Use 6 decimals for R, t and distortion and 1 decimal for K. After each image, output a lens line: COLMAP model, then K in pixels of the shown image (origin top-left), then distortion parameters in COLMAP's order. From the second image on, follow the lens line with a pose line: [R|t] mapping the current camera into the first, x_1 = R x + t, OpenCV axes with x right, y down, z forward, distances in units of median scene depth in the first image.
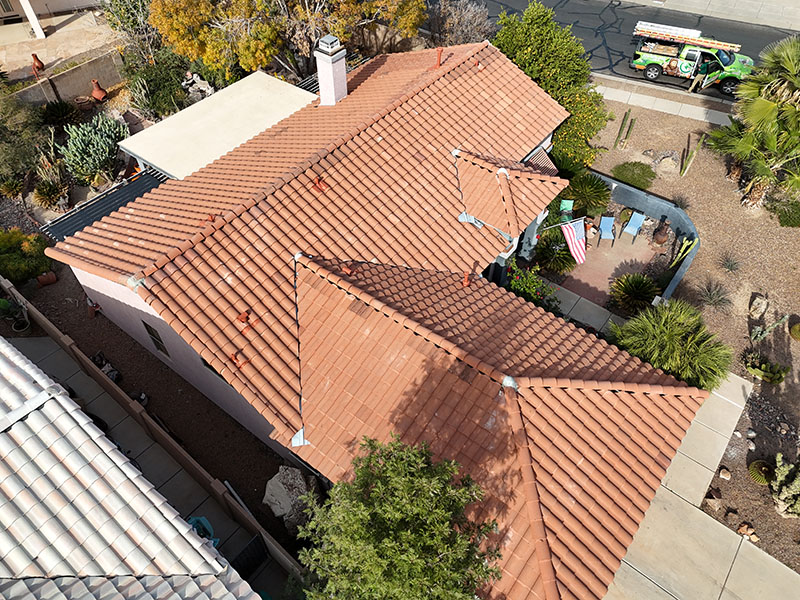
lens RADIAL K [[586.6, 0, 400.0], [0, 586.6, 300.0], [0, 0, 1]] dist [0.067894, -0.058319]
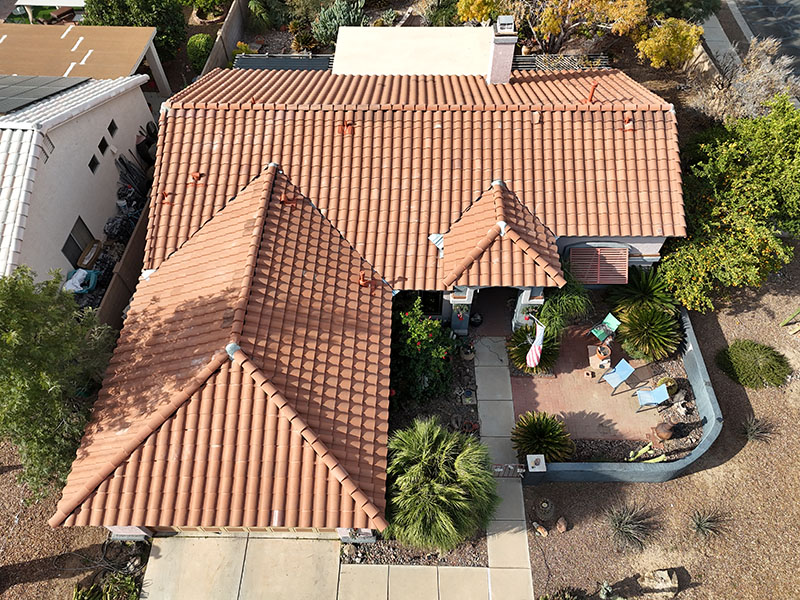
lens RADIAL K [[586.6, 0, 400.0], [0, 586.6, 300.0], [0, 0, 1]] dist [0.067894, -0.058319]
pose [[0.599037, 0.639897, -0.481339, 0.709423], [-0.593132, 0.758441, 0.270114, -0.340600], [0.537912, 0.123689, 0.833877, 0.220353]]
